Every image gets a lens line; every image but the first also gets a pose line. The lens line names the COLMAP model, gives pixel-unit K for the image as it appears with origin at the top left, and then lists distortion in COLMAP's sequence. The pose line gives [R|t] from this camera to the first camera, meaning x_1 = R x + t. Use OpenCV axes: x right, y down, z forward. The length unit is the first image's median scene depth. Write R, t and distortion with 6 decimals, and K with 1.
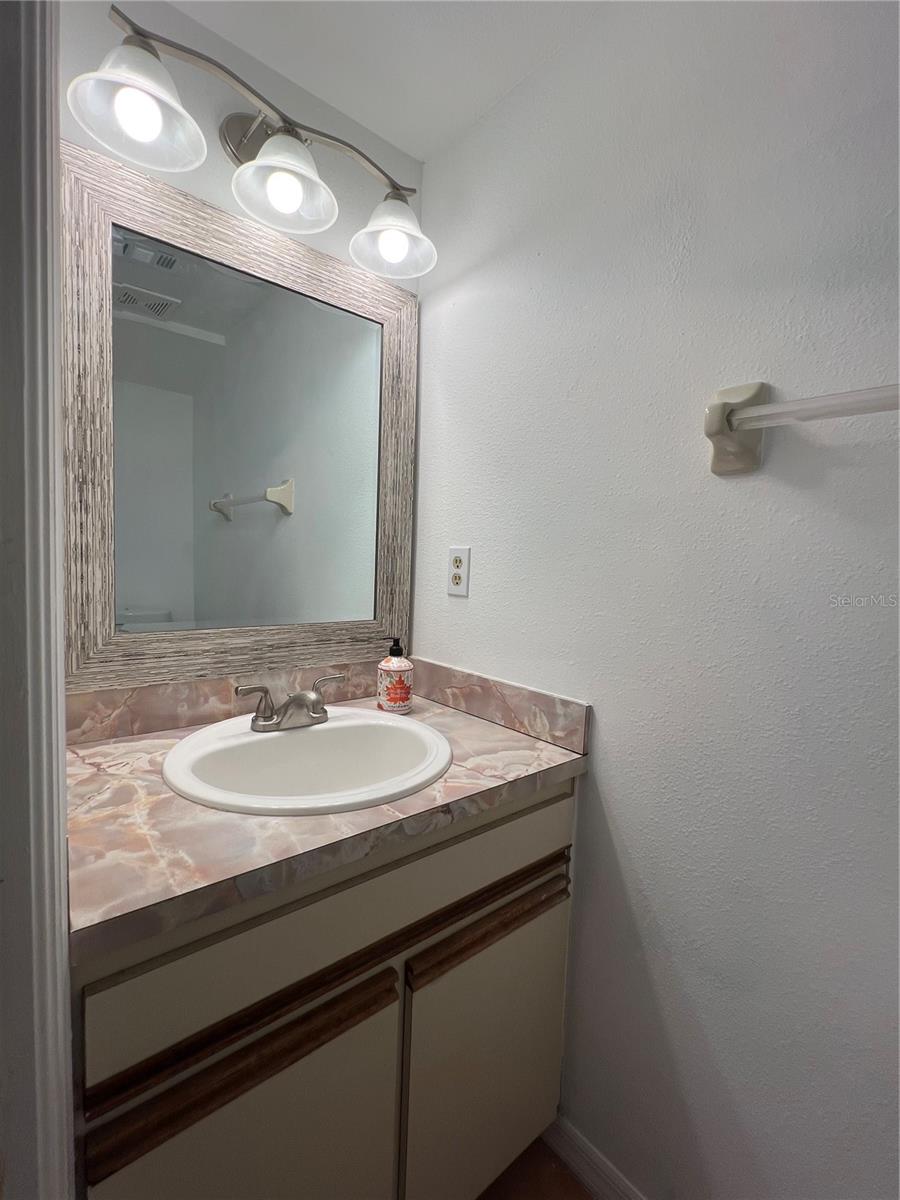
lens RADIAL K [[532.6, 0, 443.7], [0, 532.6, 598.7], [0, 0, 1]] dist [-0.001609, 0.001104]
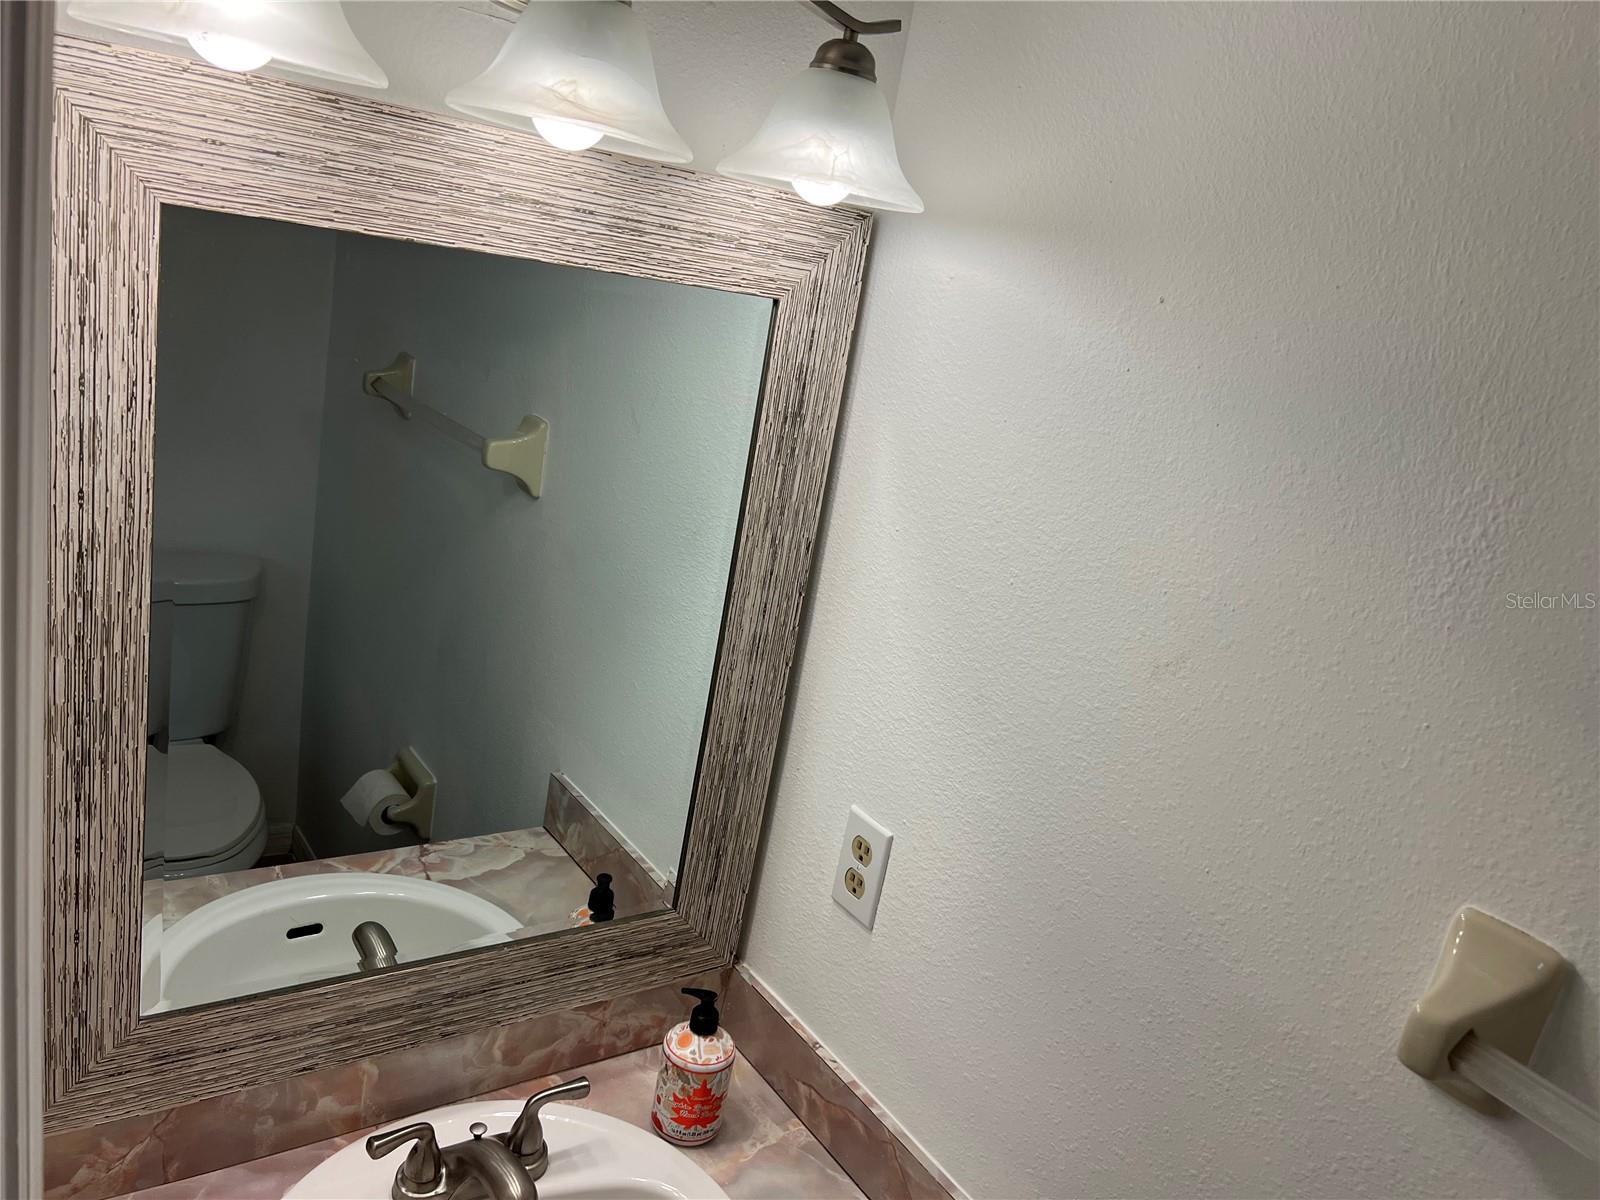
lens RADIAL K [[1197.3, 0, 796.6], [0, 1197.3, 608.5], [0, 0, 1]] dist [0.061959, -0.074026]
pose [[0.986075, 0.160029, -0.045231, -0.021838], [-0.147067, 0.966135, 0.212026, -0.632574], [0.077630, -0.202422, 0.976217, 0.020016]]
